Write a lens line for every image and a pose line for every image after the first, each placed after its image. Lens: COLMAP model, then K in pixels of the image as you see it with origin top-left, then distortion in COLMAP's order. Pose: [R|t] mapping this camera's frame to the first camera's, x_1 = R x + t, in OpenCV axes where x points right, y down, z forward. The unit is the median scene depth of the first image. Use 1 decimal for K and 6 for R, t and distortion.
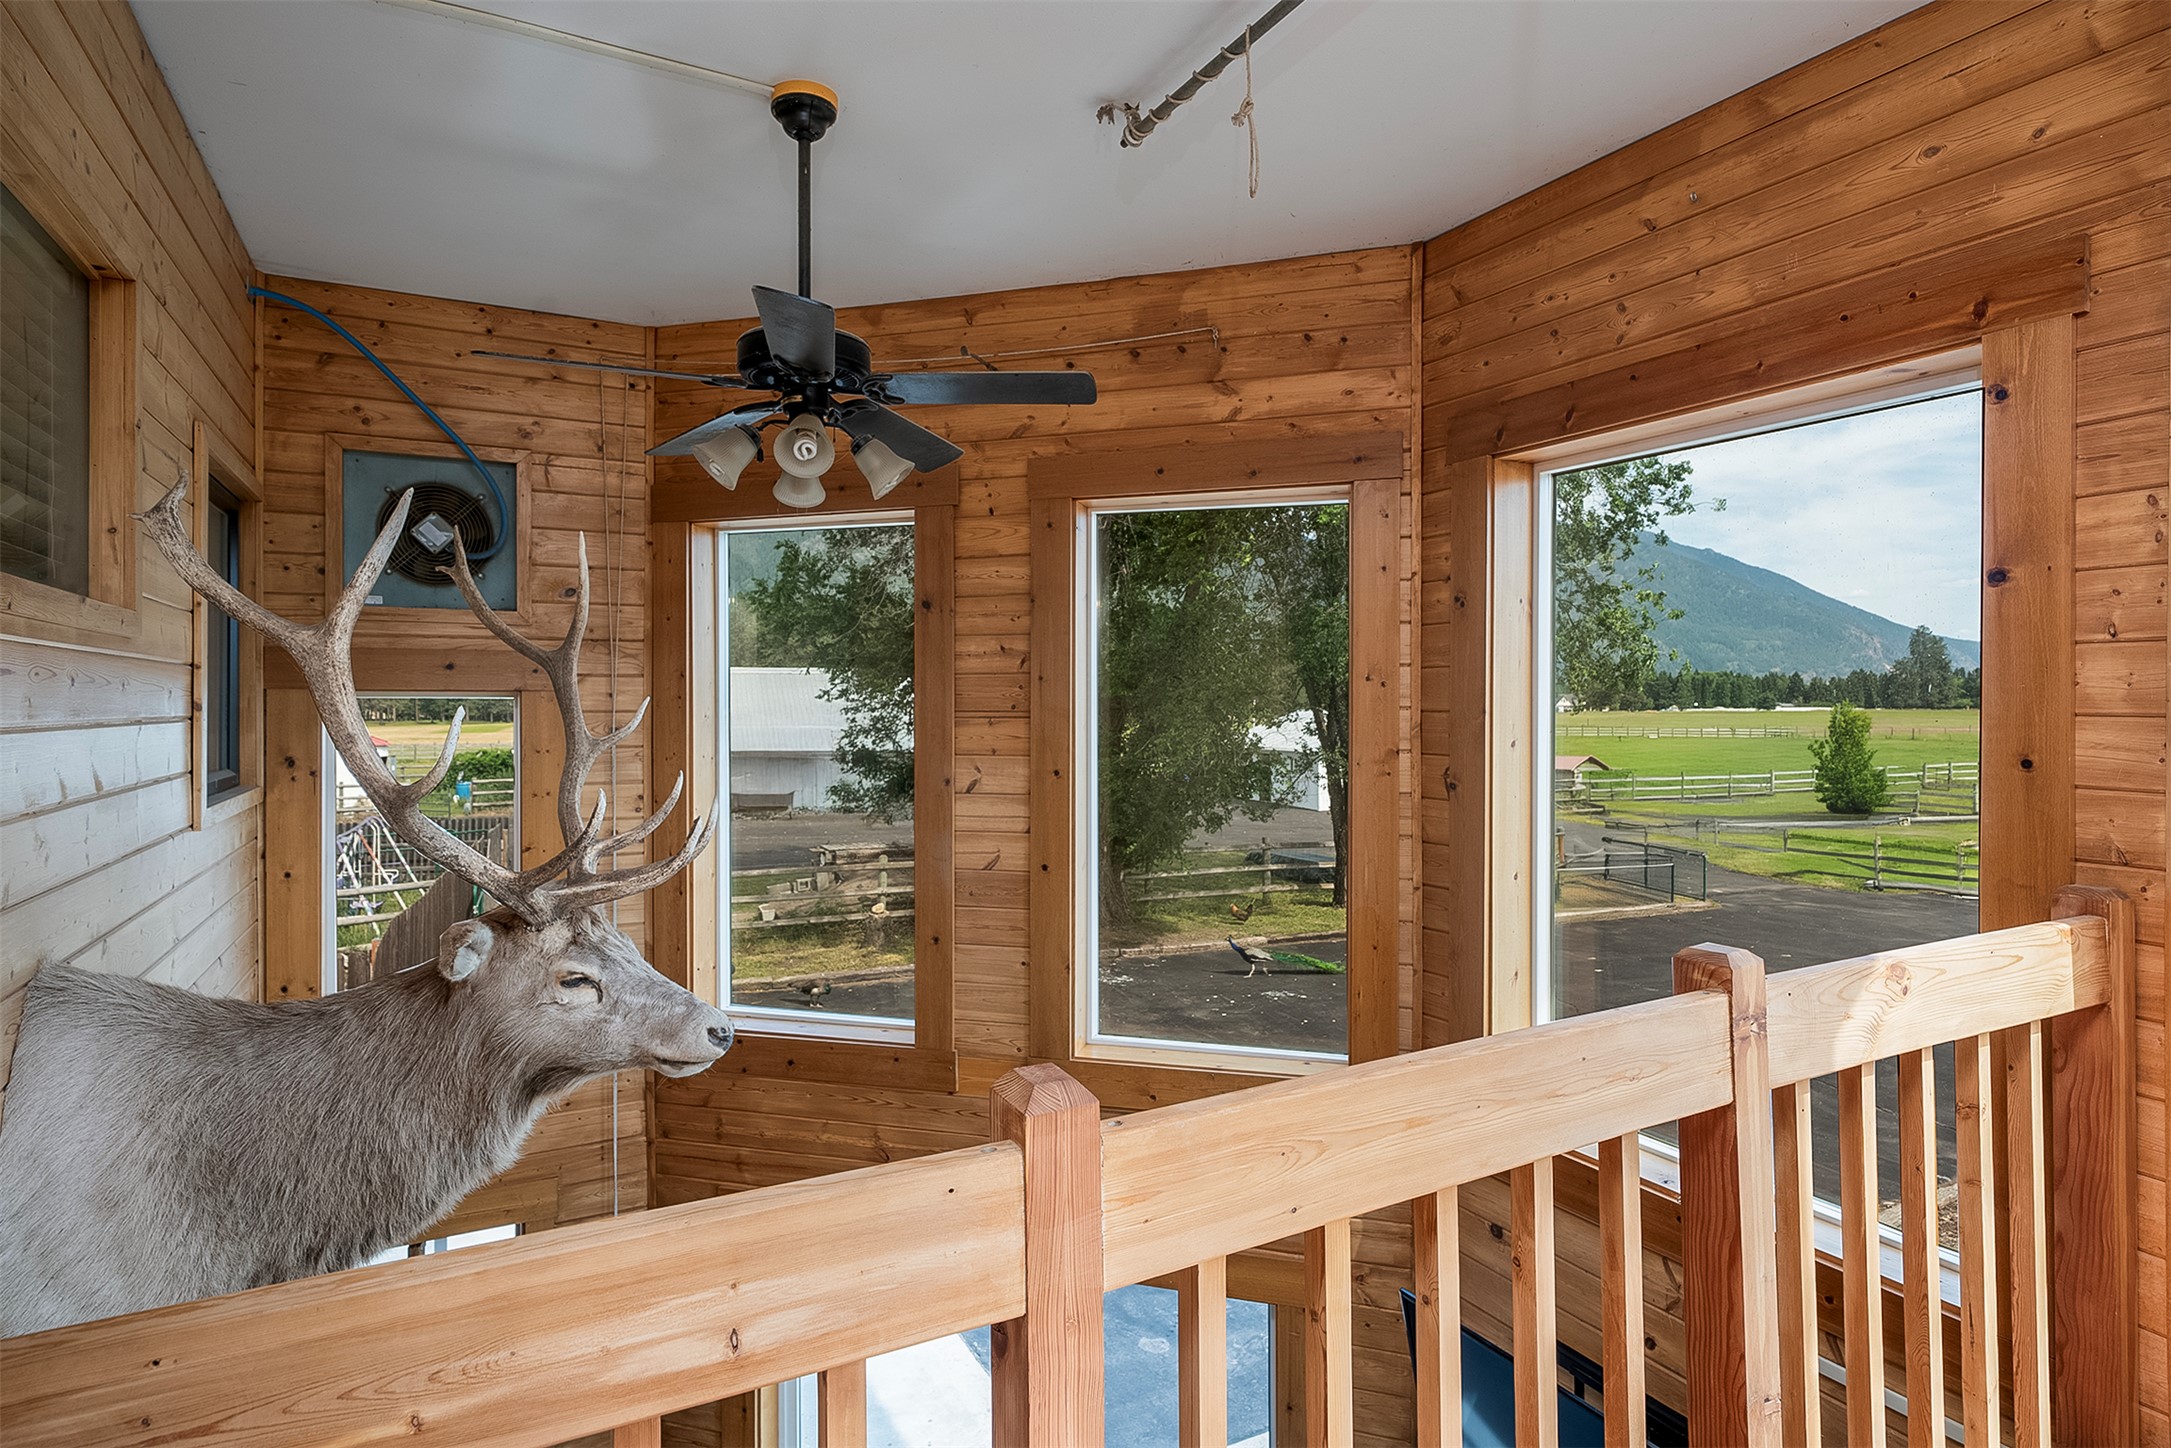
lens RADIAL K [[1146.0, 0, 1108.4], [0, 1146.0, 700.9], [0, 0, 1]] dist [0.002357, -0.001396]
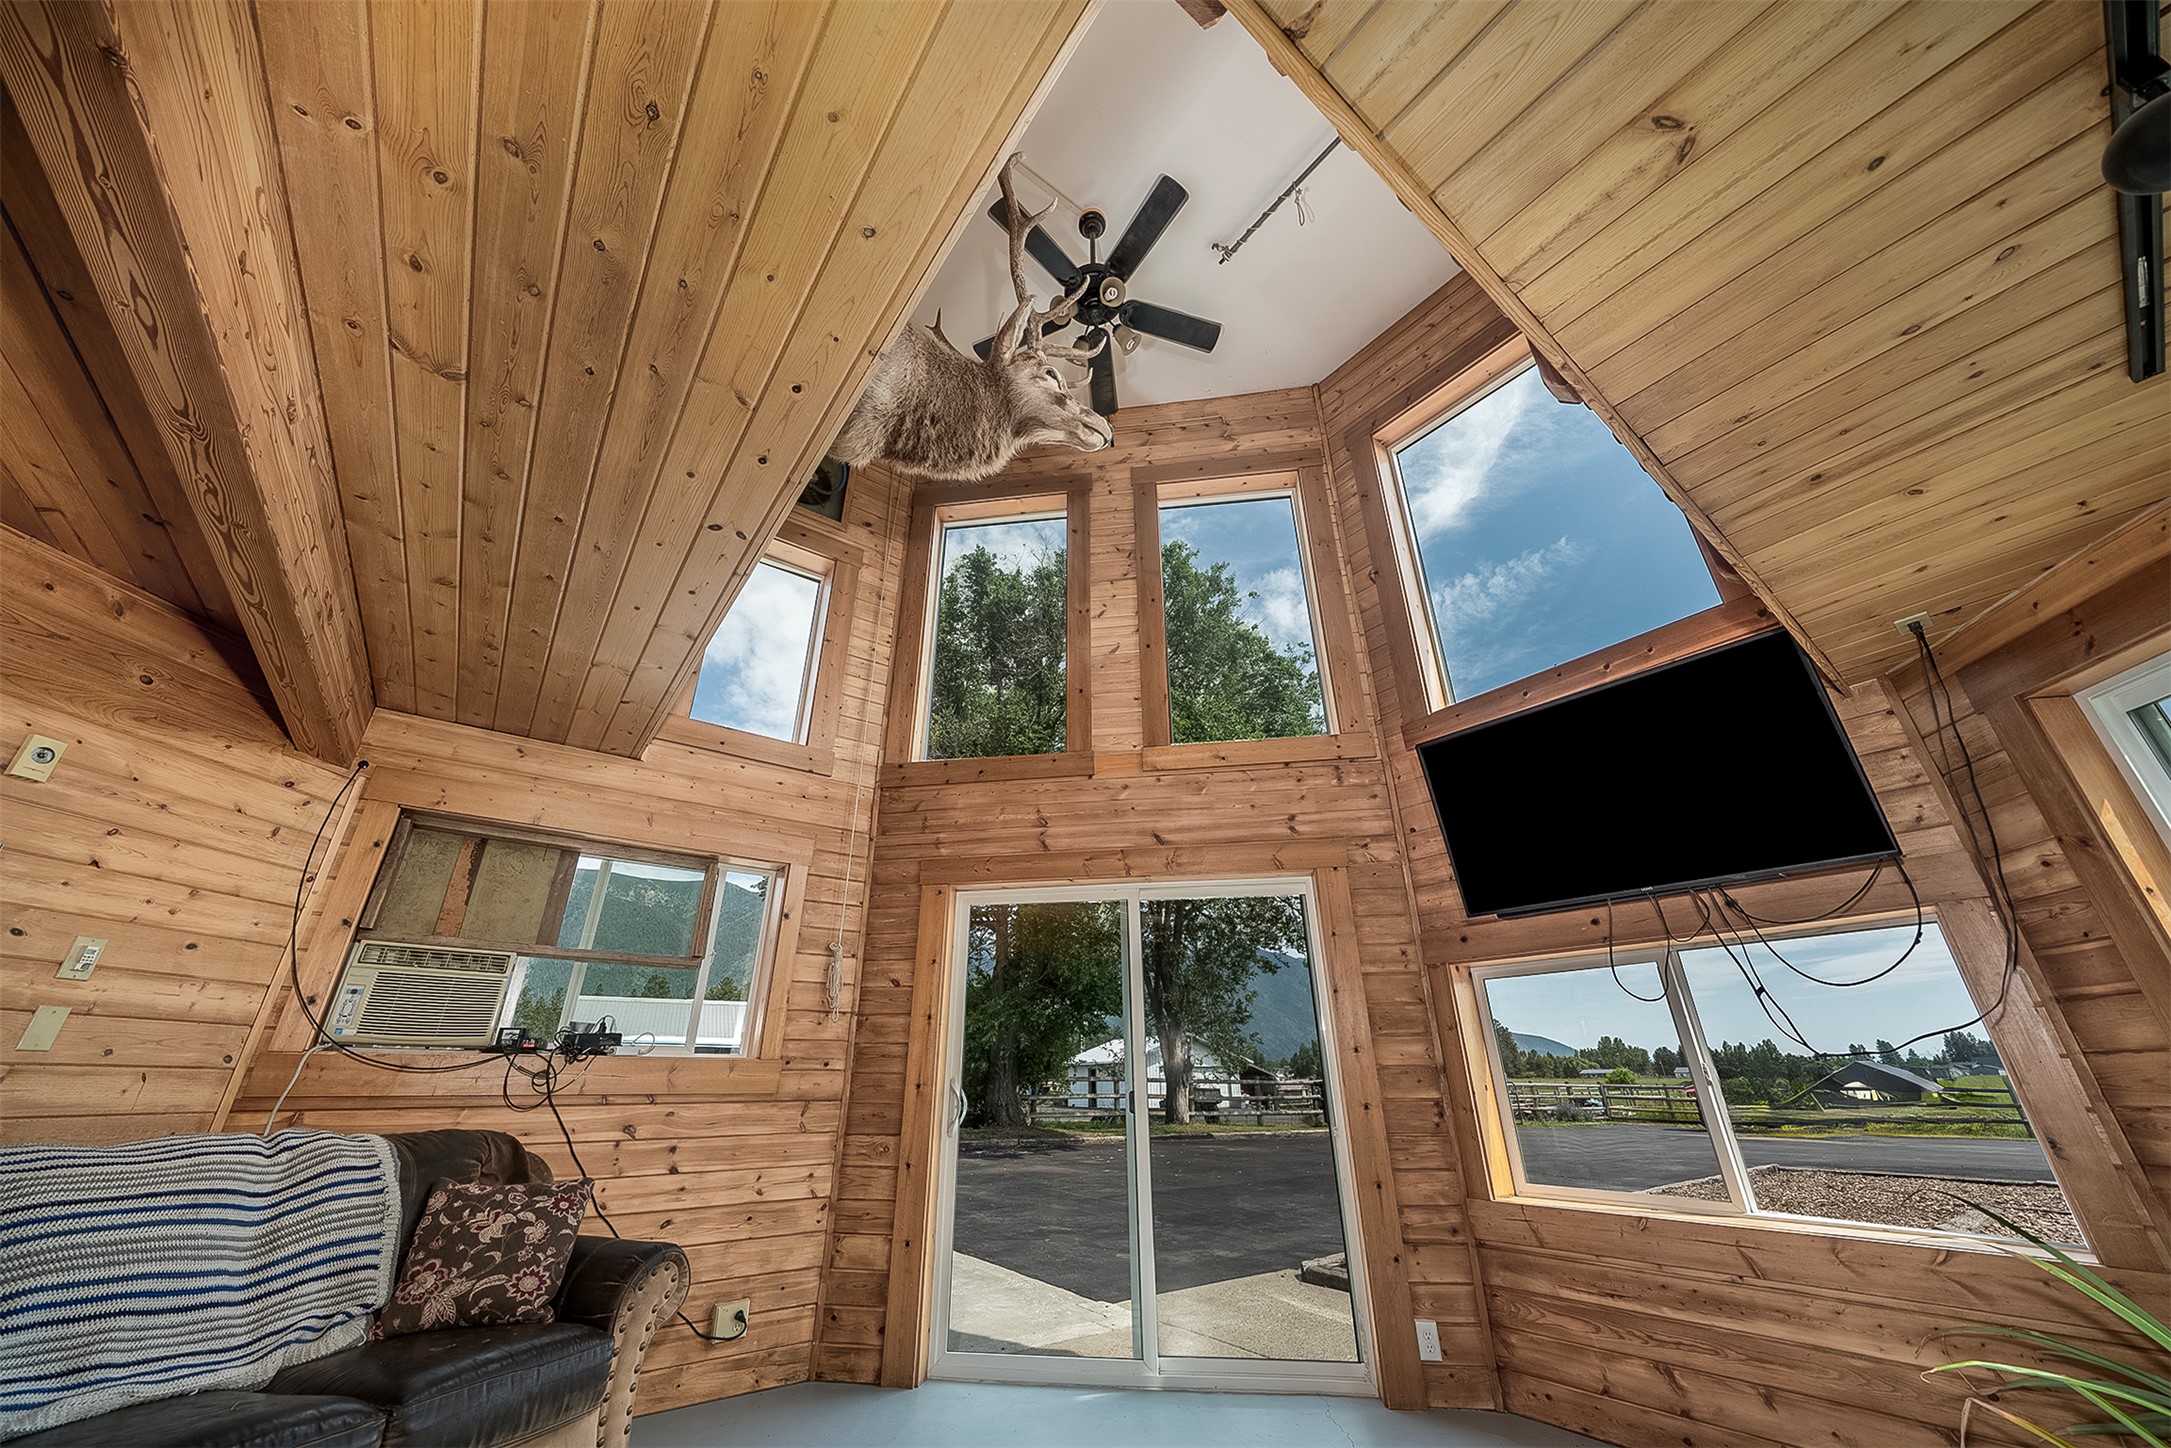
lens RADIAL K [[761.2, 0, 1073.7], [0, 761.2, 727.1], [0, 0, 1]] dist [-0.006761, 0.000625]
pose [[0.989965, 0.058860, 0.128469, -0.345240], [0.000953, 0.906321, -0.422589, 0.833578], [-0.141308, 0.418471, 0.897170, 0.034864]]
